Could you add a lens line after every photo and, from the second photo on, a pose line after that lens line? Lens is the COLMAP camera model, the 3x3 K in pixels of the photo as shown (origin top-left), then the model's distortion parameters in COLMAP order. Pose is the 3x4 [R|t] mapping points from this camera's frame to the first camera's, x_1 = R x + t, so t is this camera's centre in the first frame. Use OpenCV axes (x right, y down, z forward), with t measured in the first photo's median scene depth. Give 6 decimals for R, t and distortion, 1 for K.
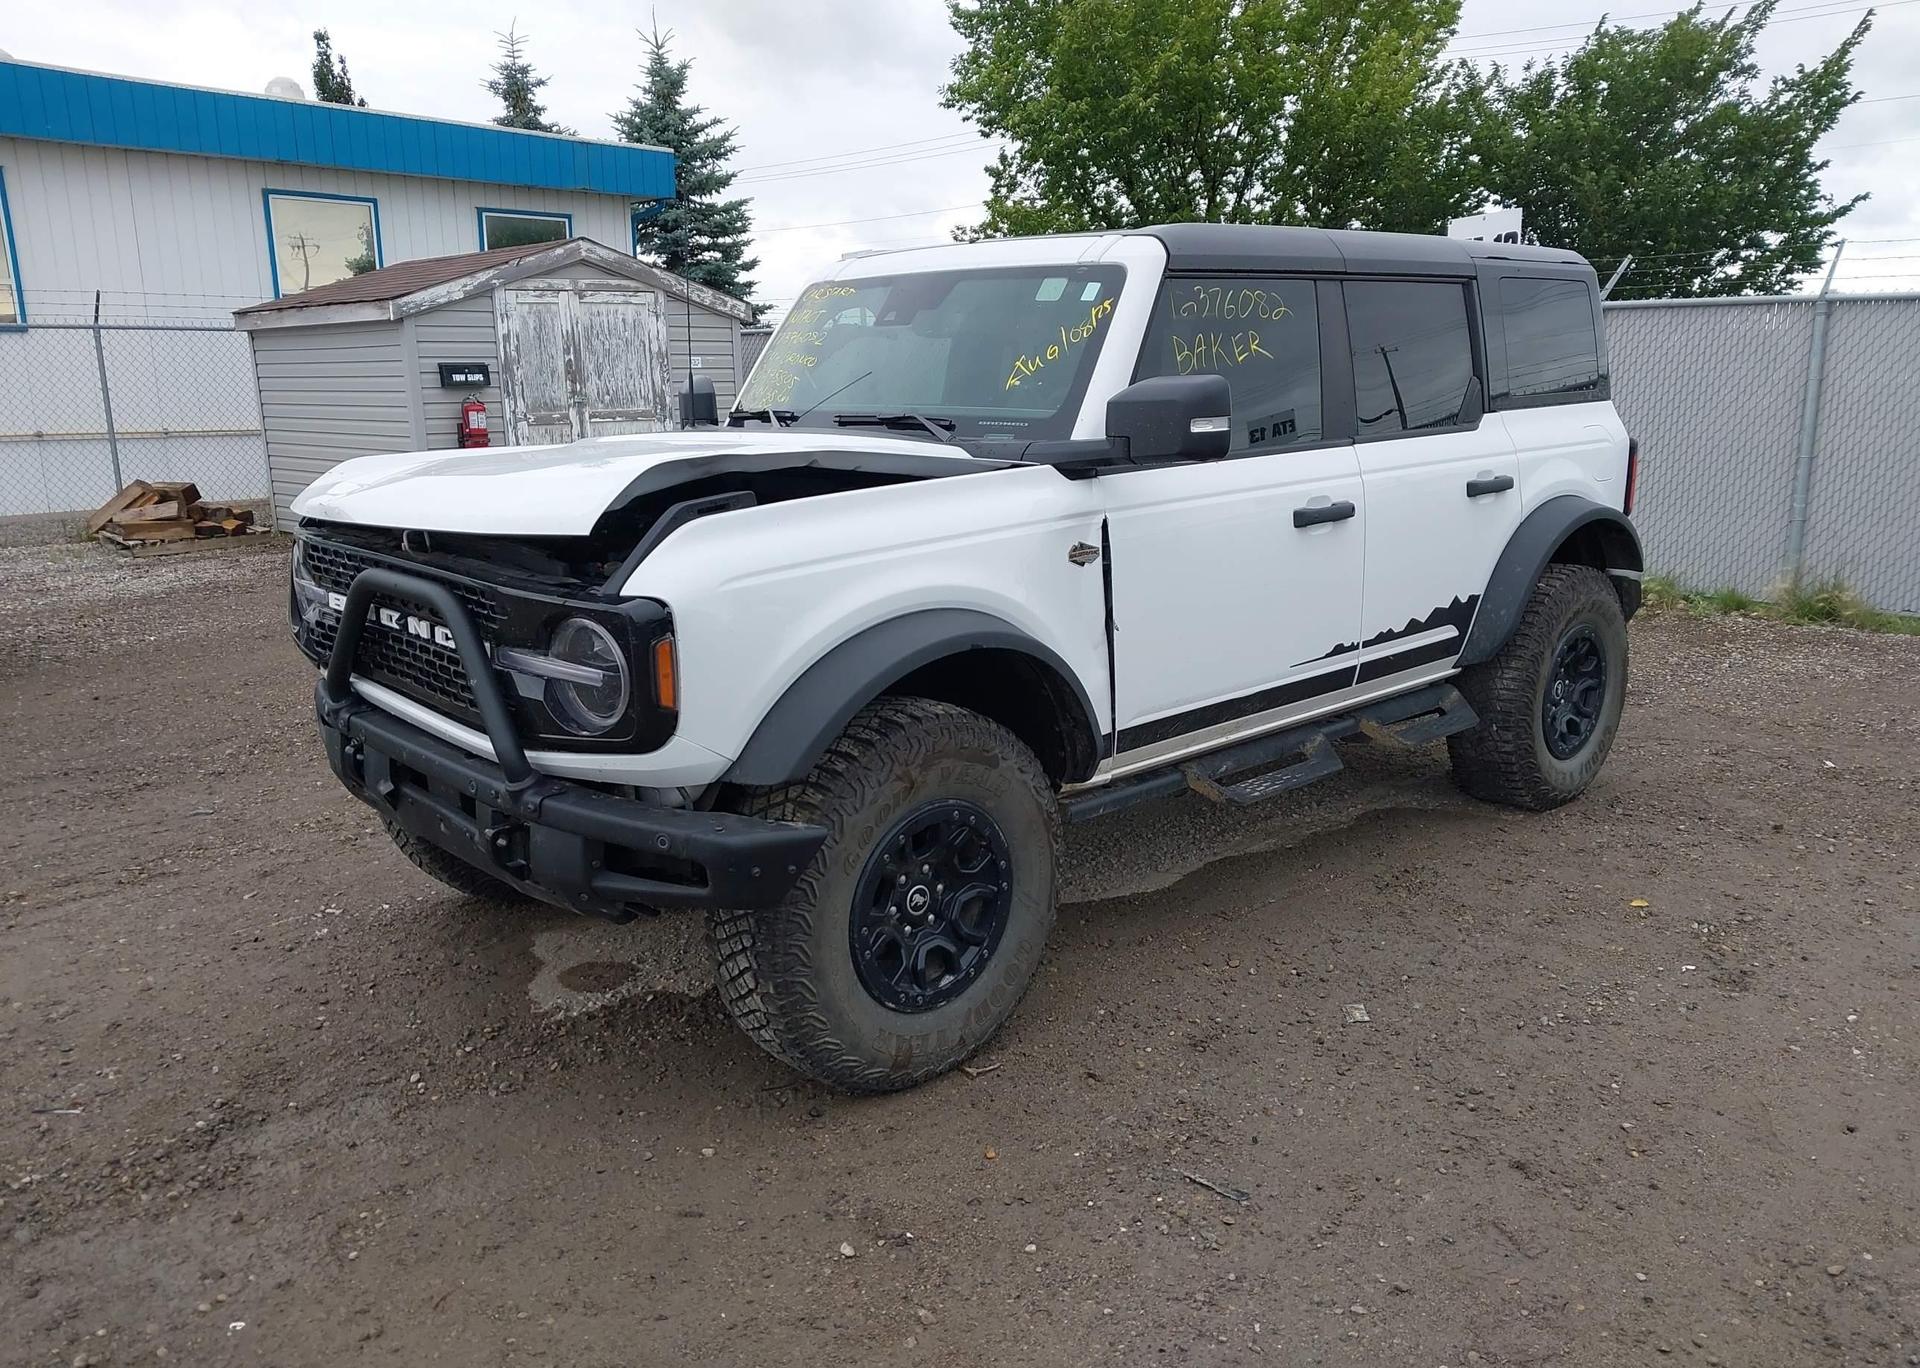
lens RADIAL K [[1489.0, 0, 964.5], [0, 1489.0, 723.3], [0, 0, 1]] dist [0.108078, -0.176098]
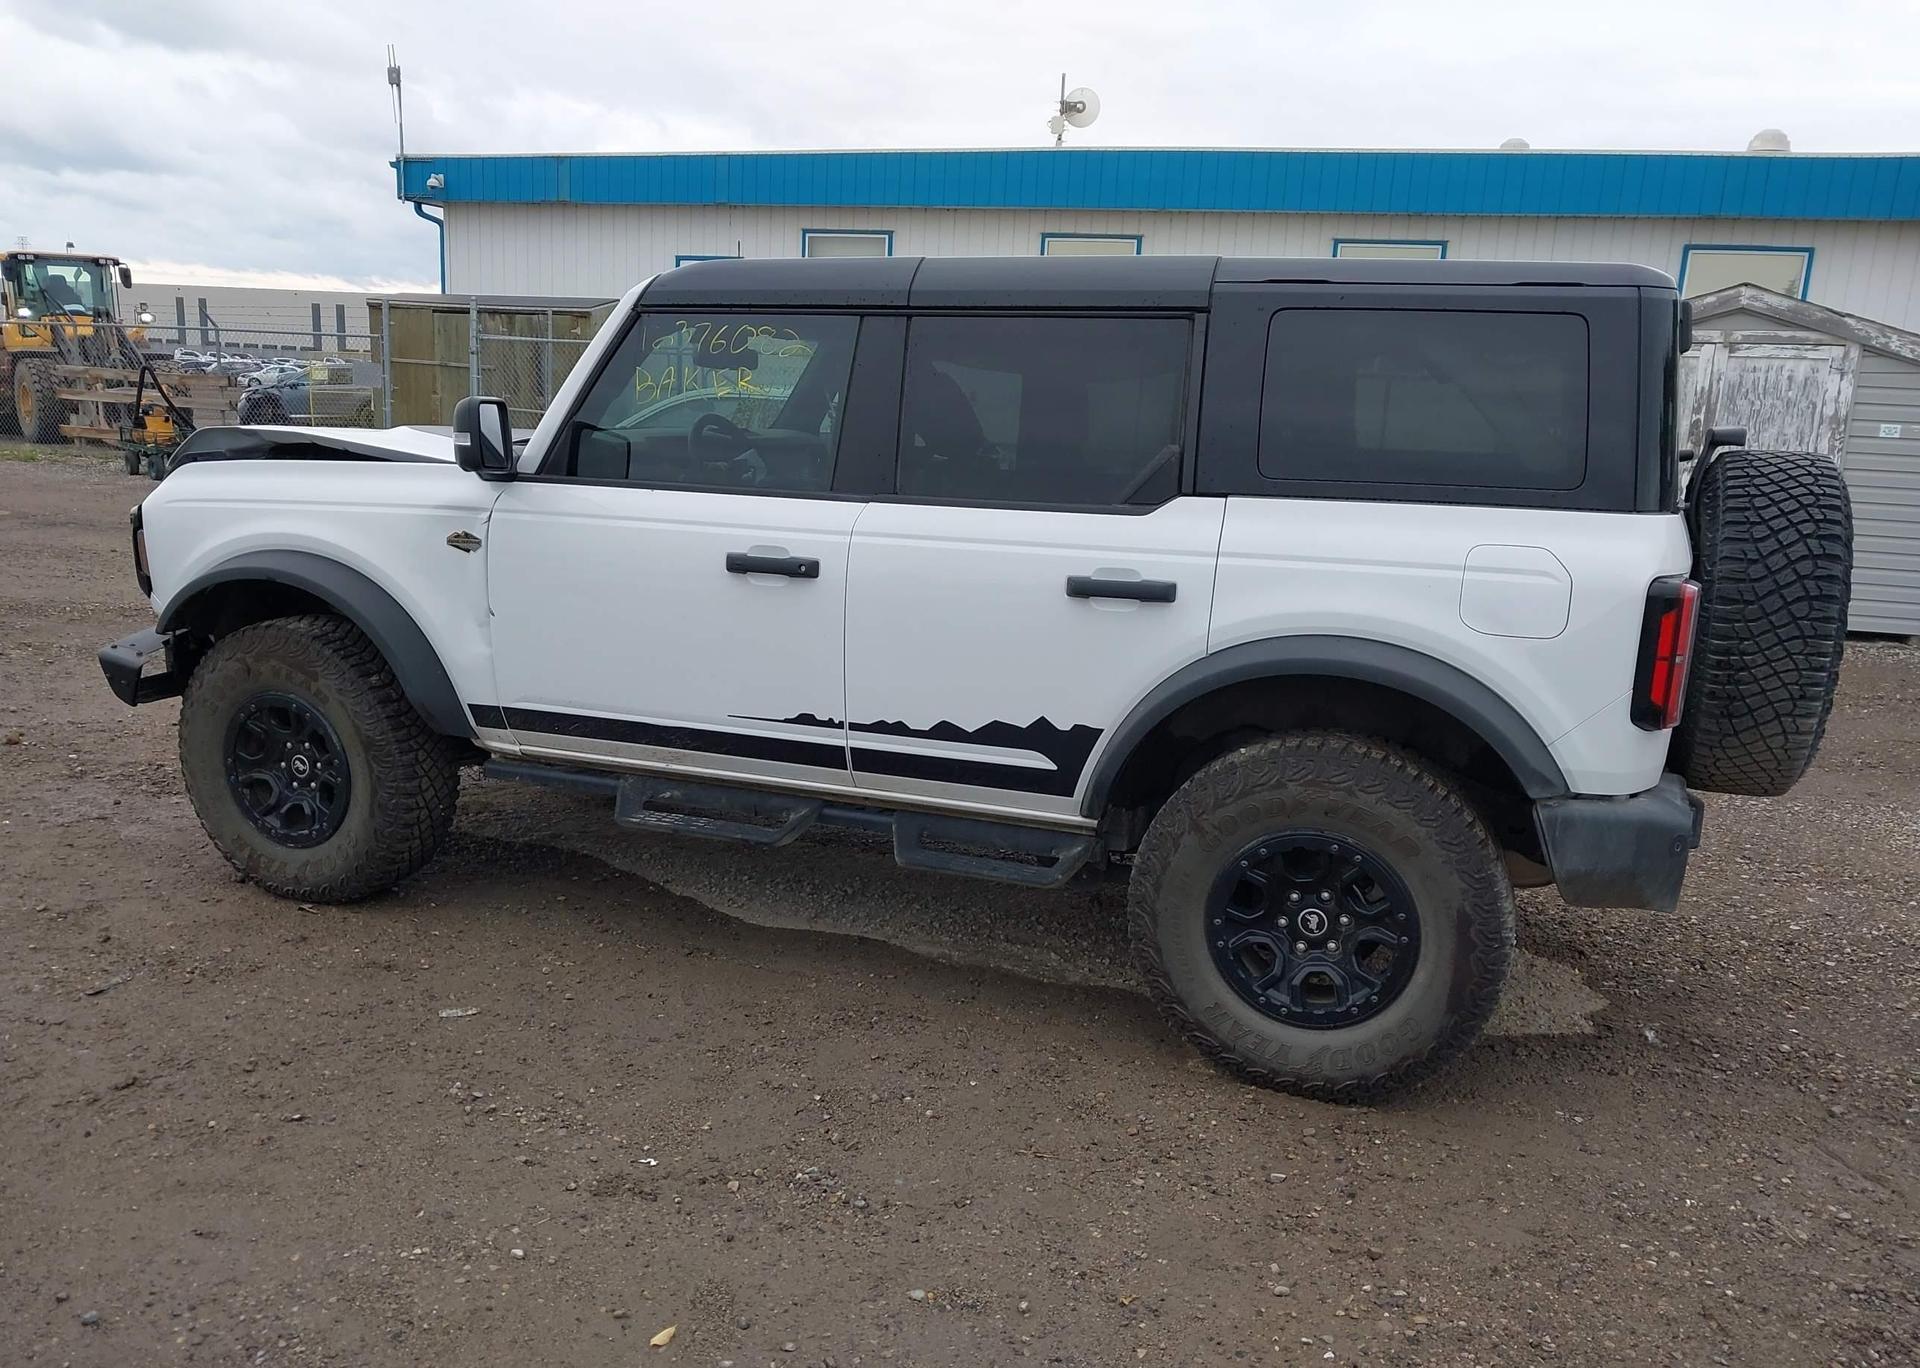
lens RADIAL K [[1484.9, 0, 960.3], [0, 1484.9, 729.3], [0, 0, 1]] dist [0.134437, -0.225928]
pose [[0.435154, 0.224543, -0.871907, 1.018678], [-0.255207, 0.959446, 0.119718, -0.165567], [0.863430, 0.170421, 0.474812, 0.617617]]
